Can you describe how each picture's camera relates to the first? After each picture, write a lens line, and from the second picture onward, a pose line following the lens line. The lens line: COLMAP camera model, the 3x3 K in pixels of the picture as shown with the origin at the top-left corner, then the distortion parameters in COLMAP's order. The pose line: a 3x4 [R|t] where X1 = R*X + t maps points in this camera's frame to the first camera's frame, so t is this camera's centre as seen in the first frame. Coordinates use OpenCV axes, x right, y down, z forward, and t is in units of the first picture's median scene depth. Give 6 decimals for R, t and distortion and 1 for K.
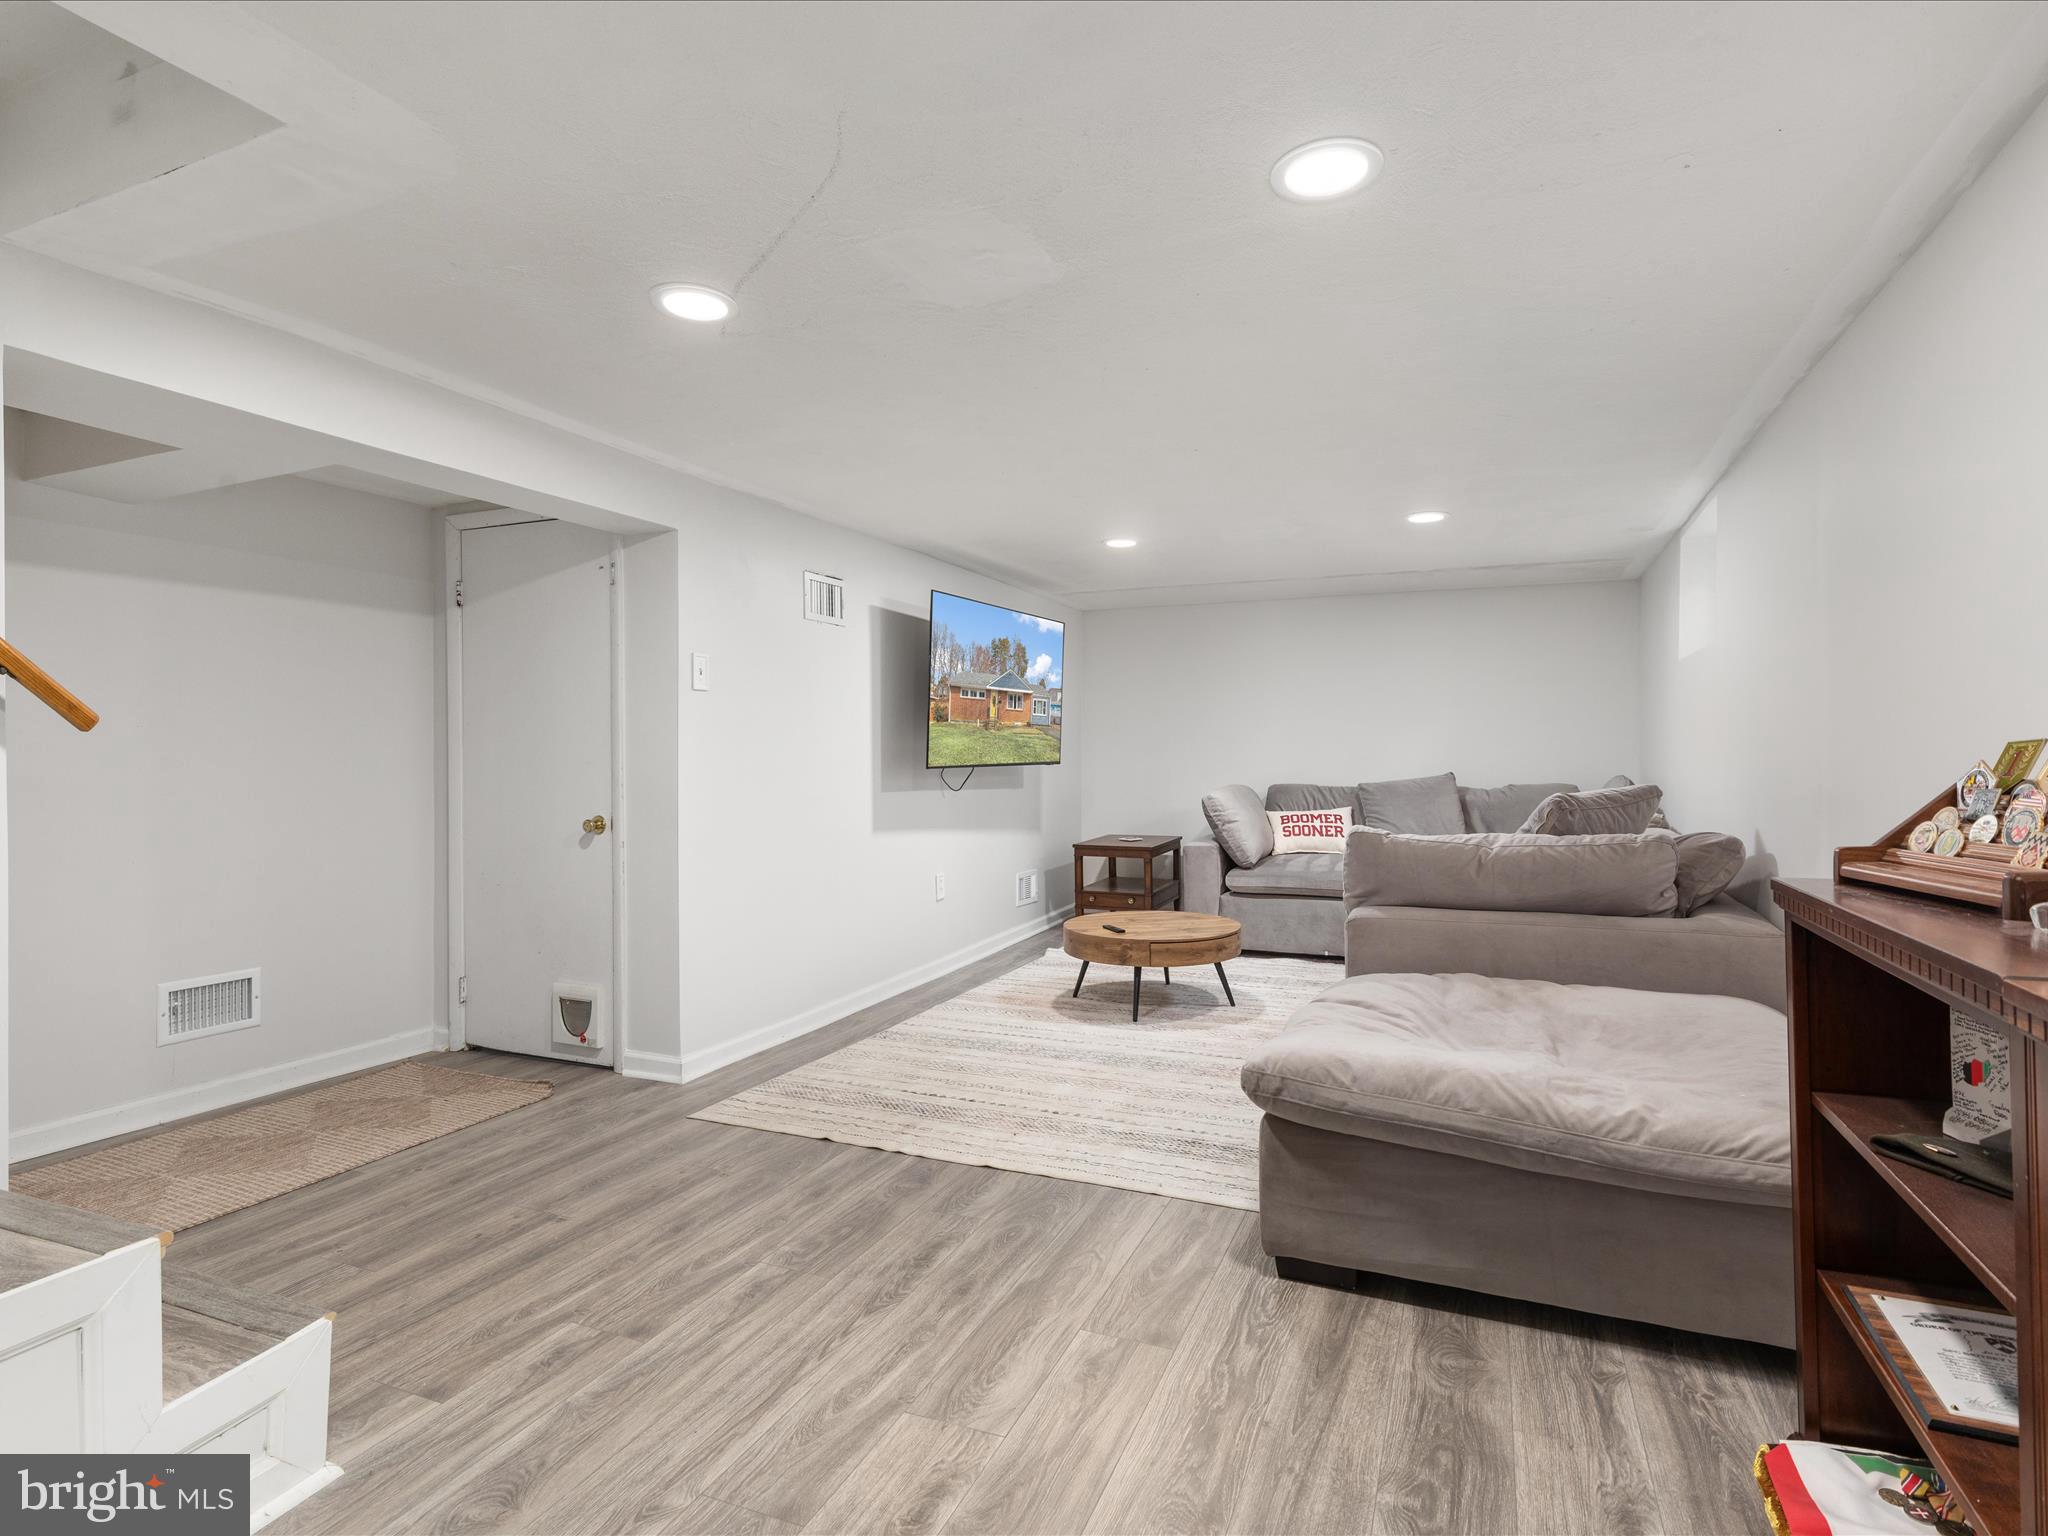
lens RADIAL K [[1033.8, 0, 1024.0], [0, 1033.8, 768.0], [0, 0, 1]] dist [0.006568, 0.000067]
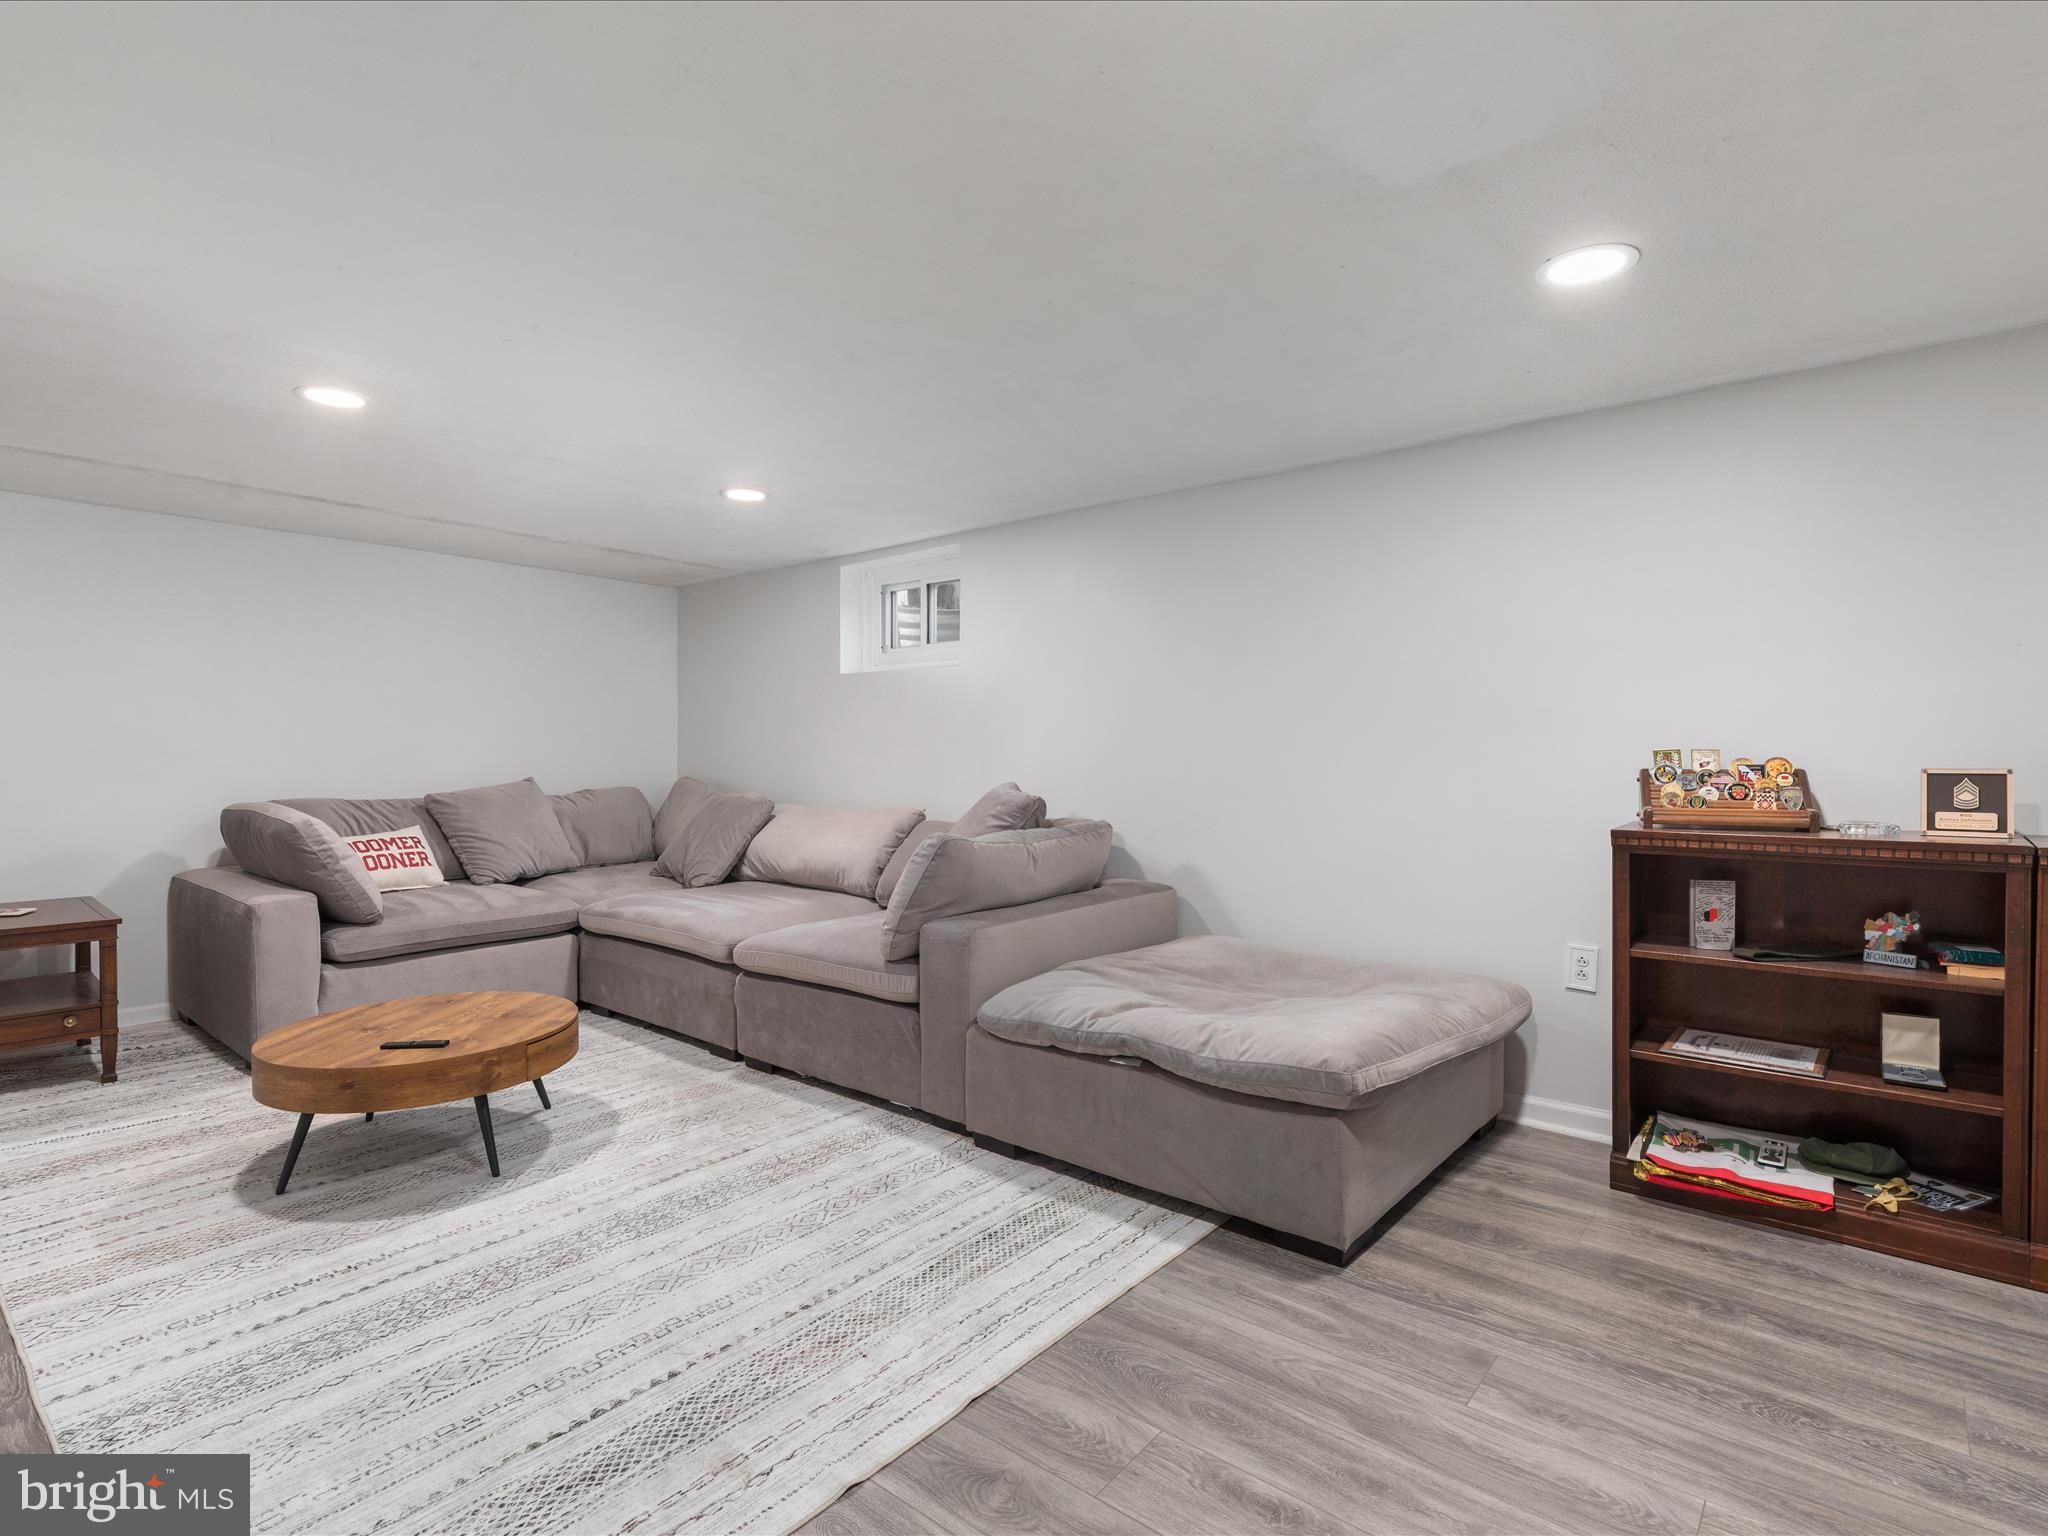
lens RADIAL K [[1033.8, 0, 1024.0], [0, 1033.8, 768.0], [0, 0, 1]] dist [0.006568, 0.000067]
pose [[0.283267, -0.012248, 0.958963, -0.568174], [0.012829, 0.999877, 0.008981, -0.011122], [-0.958955, 0.009758, 0.283390, 0.699112]]
